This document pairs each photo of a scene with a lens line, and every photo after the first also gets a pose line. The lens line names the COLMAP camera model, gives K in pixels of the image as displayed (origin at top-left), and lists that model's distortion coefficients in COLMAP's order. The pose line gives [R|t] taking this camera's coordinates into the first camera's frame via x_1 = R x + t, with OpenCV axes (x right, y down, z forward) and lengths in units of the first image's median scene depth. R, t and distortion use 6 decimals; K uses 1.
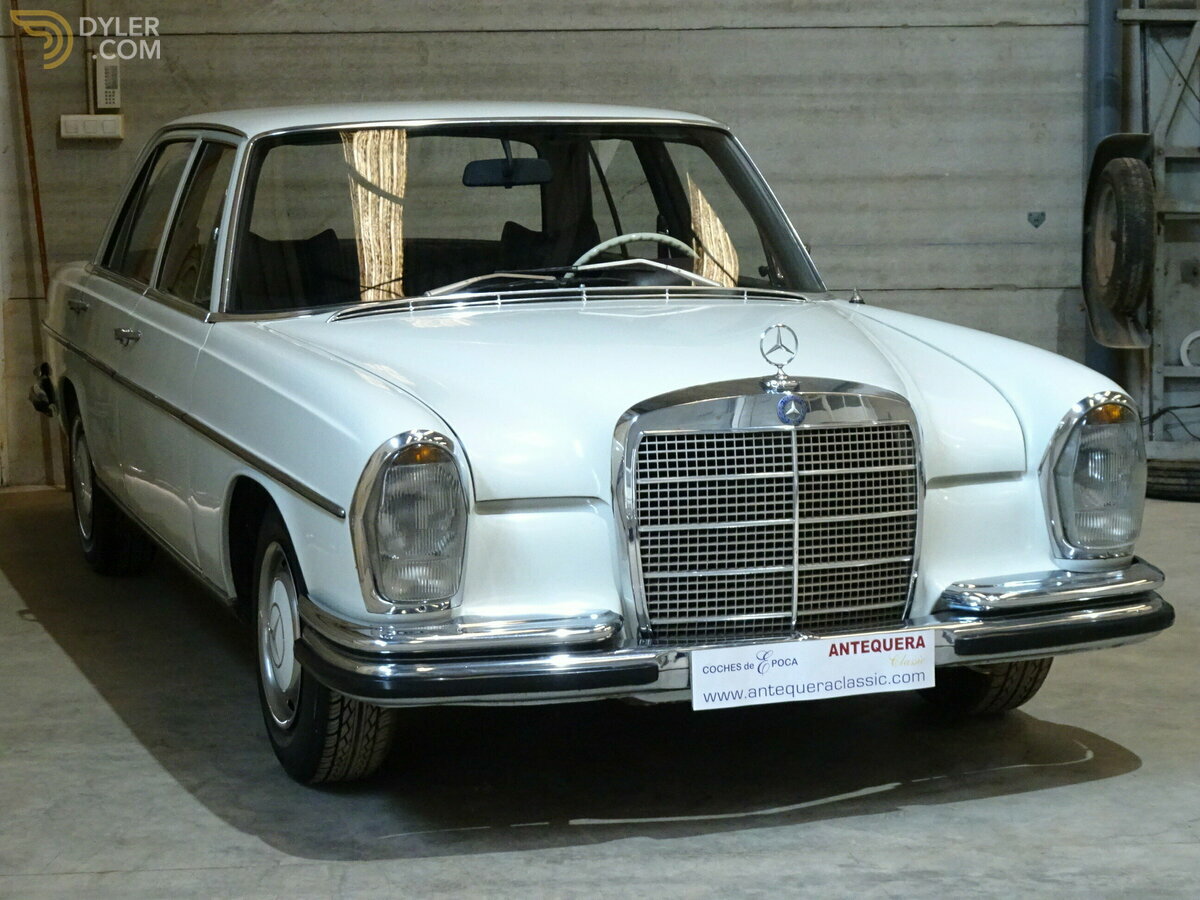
lens RADIAL K [[2554.7, 0, 596.9], [0, 2554.7, 446.2], [0, 0, 1]] dist [0.017182, 0.000000]
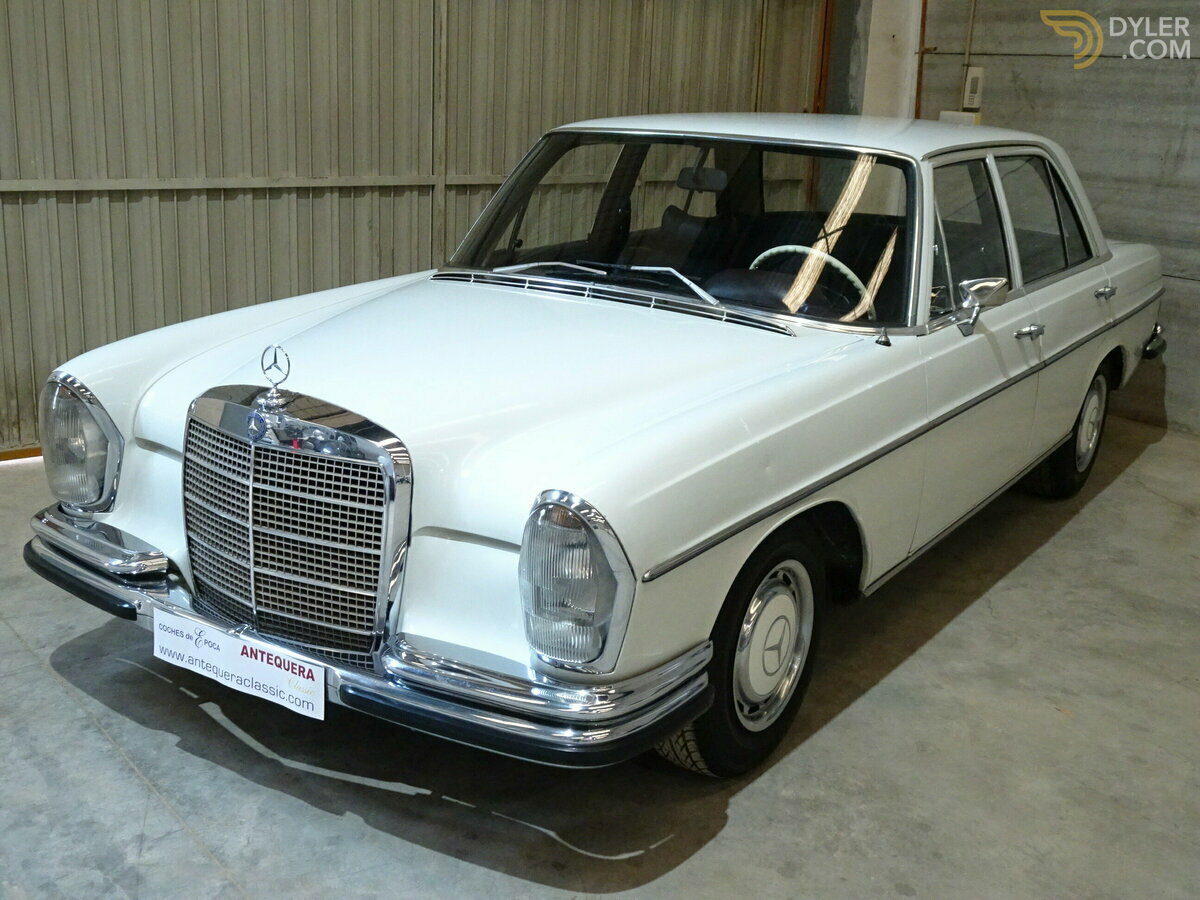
lens RADIAL K [[1348.5, 0, 600.3], [0, 1348.5, 443.5], [0, 0, 1]] dist [0.012716, 0.000000]
pose [[0.597339, 0.247310, -0.762905, 0.577394], [-0.148831, 0.968926, 0.197564, -0.135897], [0.788058, -0.004468, 0.615584, 0.743378]]
